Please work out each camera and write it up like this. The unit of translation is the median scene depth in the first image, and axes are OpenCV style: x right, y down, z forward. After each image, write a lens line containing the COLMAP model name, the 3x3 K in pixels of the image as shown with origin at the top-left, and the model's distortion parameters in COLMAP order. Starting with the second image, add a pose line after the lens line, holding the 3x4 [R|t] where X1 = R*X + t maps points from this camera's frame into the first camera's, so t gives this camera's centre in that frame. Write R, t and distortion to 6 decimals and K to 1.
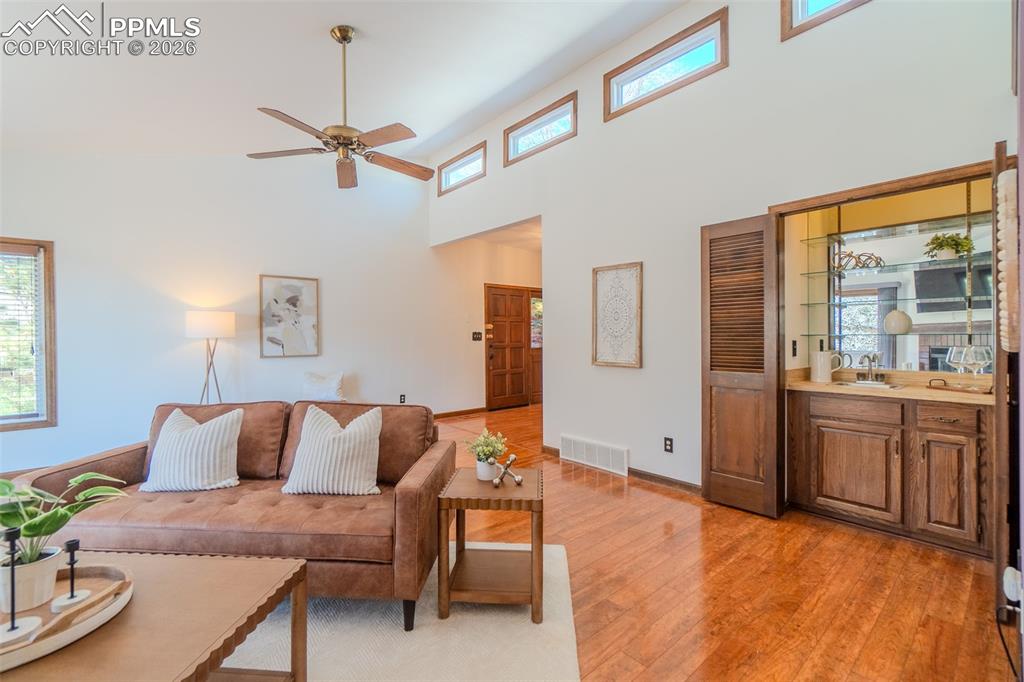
lens RADIAL K [[436.8, 0, 503.1], [0, 436.8, 338.4], [0, 0, 1]] dist [-0.002966, -0.000018]
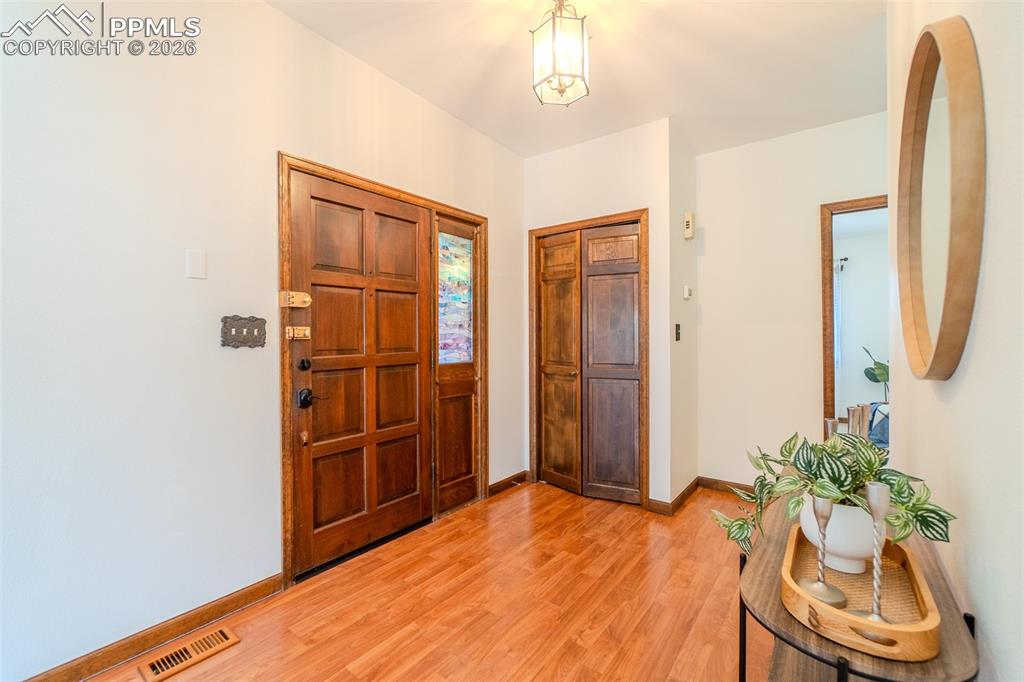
lens RADIAL K [[439.7, 0, 506.5], [0, 439.7, 338.5], [0, 0, 1]] dist [-0.001996, 0.000347]
pose [[0.975808, 0.002691, 0.218613, 0.068441], [-0.002190, 0.999994, -0.002532, 0.000156], [-0.218619, 0.001992, 0.975808, 1.088357]]
